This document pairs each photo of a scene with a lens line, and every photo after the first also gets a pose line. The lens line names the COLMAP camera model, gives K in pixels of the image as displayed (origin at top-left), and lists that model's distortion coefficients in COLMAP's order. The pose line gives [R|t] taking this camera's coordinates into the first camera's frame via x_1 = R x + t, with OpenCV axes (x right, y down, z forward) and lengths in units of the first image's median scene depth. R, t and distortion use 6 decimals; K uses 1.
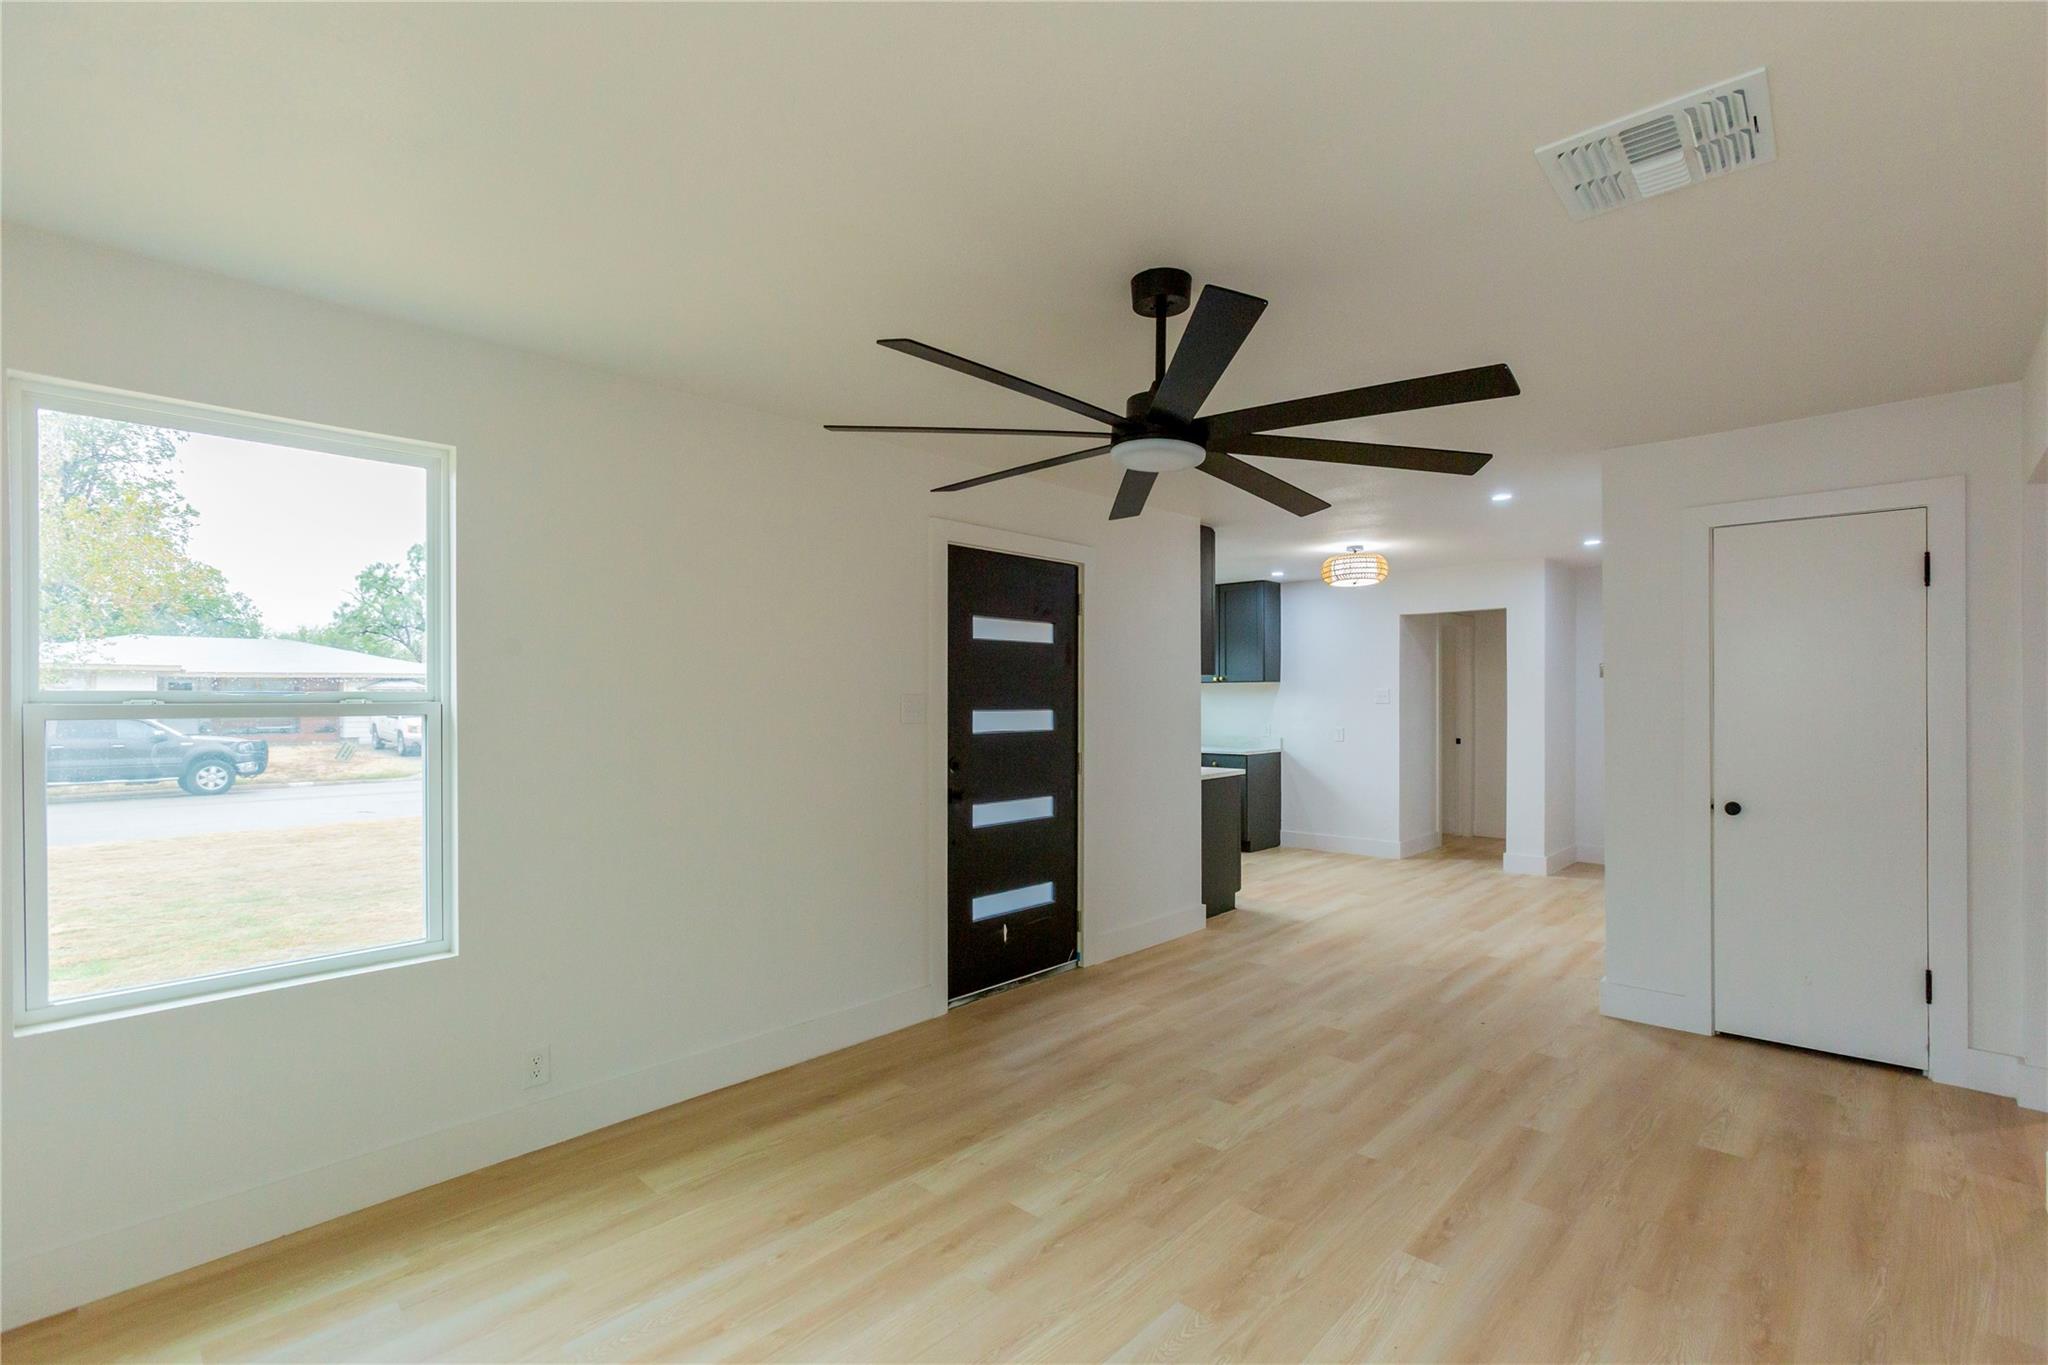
lens RADIAL K [[905.1, 0, 1040.3], [0, 905.1, 690.5], [0, 0, 1]] dist [0.000703, 0.000158]
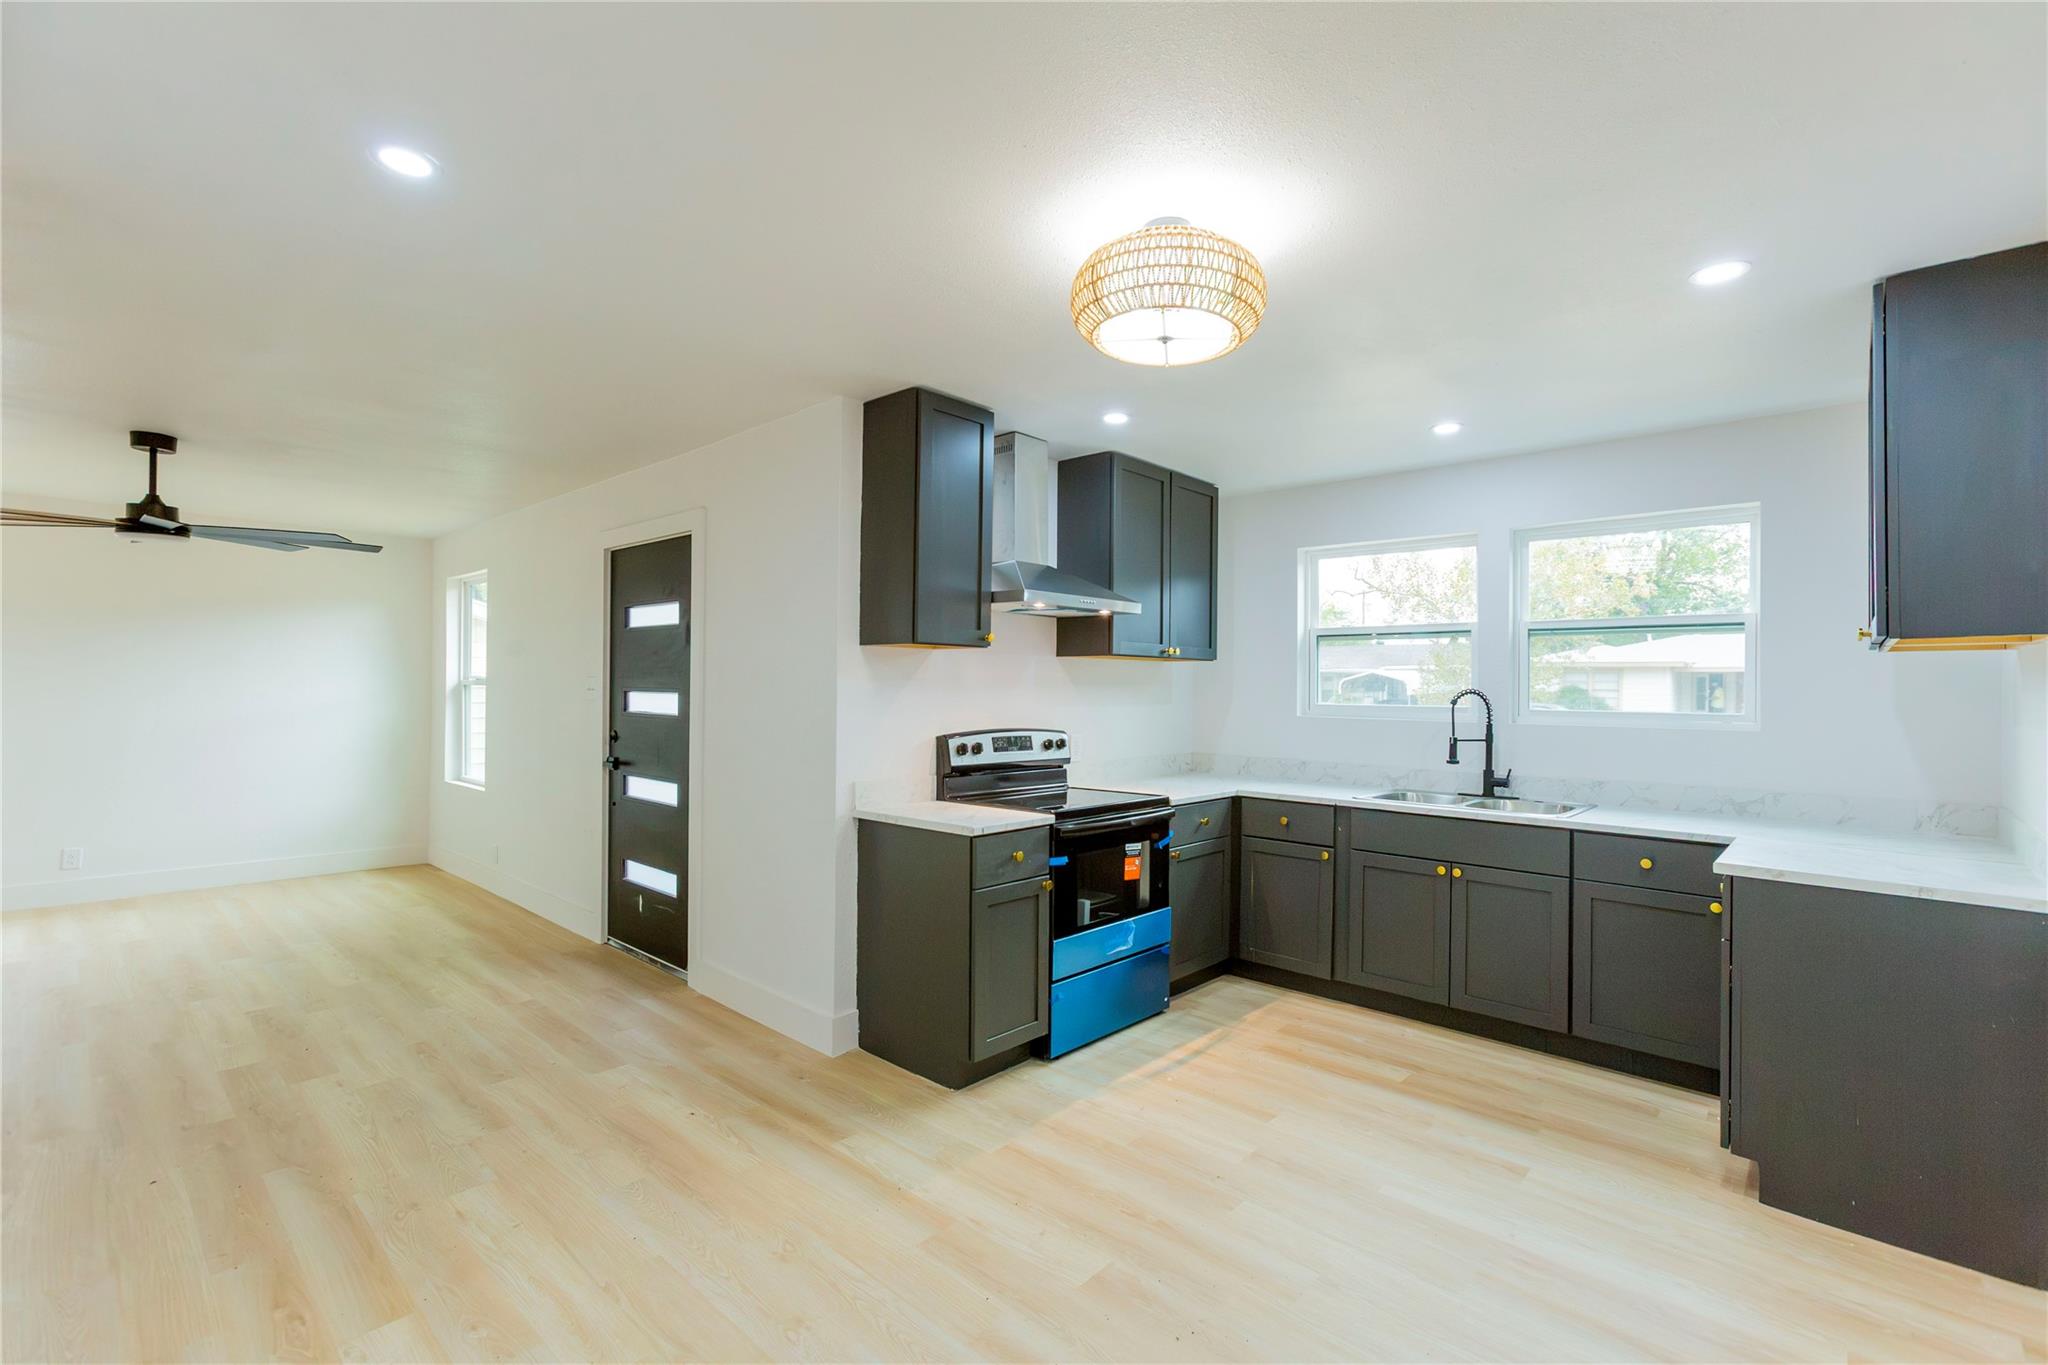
lens RADIAL K [[905.1, 0, 1040.3], [0, 905.1, 690.5], [0, 0, 1]] dist [0.000703, 0.000158]
pose [[0.013470, 0.002404, -0.999906, 1.024577], [0.001372, 0.999996, 0.002423, 0.018795], [0.999908, -0.001405, 0.013467, 1.459902]]
